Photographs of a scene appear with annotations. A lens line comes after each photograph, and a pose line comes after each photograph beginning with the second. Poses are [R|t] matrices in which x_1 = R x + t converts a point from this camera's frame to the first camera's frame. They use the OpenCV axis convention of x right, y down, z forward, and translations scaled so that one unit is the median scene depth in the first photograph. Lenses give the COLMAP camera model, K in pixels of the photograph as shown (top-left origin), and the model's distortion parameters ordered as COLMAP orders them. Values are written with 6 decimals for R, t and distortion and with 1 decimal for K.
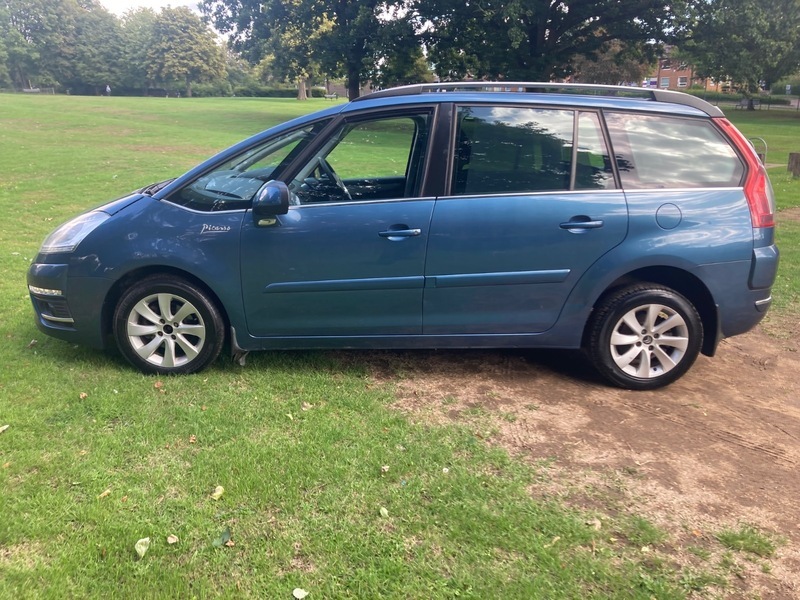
lens RADIAL K [[667.7, 0, 385.3], [0, 667.7, 314.6], [0, 0, 1]] dist [0.021882, -0.002622]
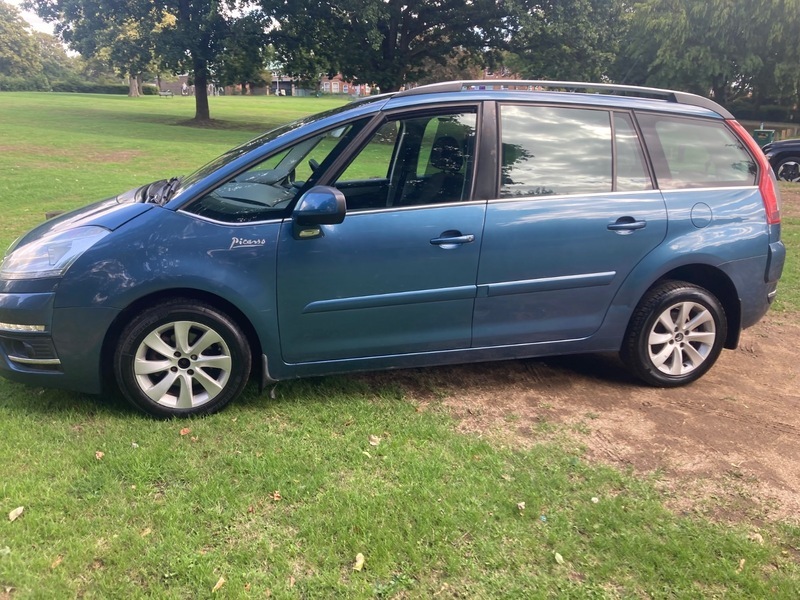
lens RADIAL K [[669.0, 0, 388.4], [0, 669.0, 298.9], [0, 0, 1]] dist [0.015402, 0.004854]
pose [[0.969496, -0.054232, 0.239031, -0.272186], [0.059509, 0.998116, -0.014911, -0.031016], [-0.237772, 0.028680, 0.970897, 0.119309]]
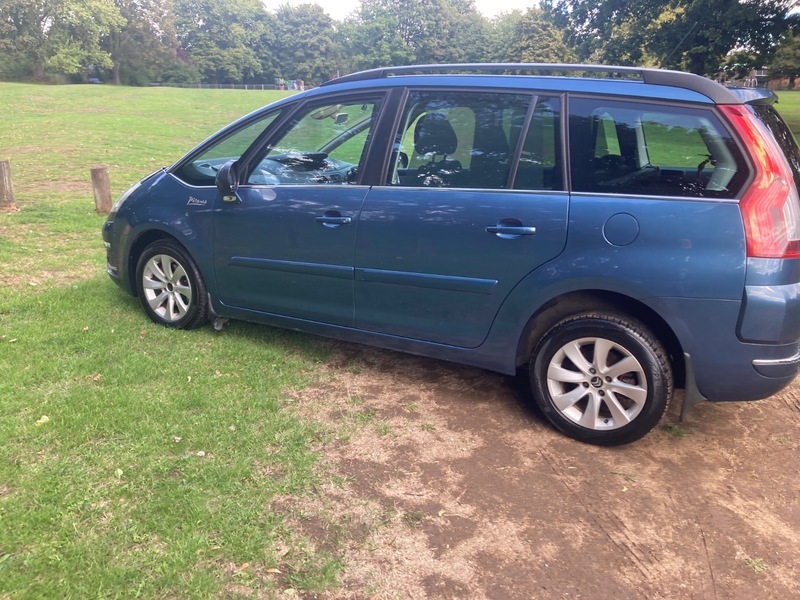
lens RADIAL K [[665.8, 0, 382.0], [0, 665.8, 297.1], [0, 0, 1]] dist [0.014664, 0.005919]
pose [[0.865159, 0.143330, -0.480579, 0.536049], [-0.151952, 0.988161, 0.021163, -0.039747], [0.477922, 0.054715, 0.876696, 0.176547]]
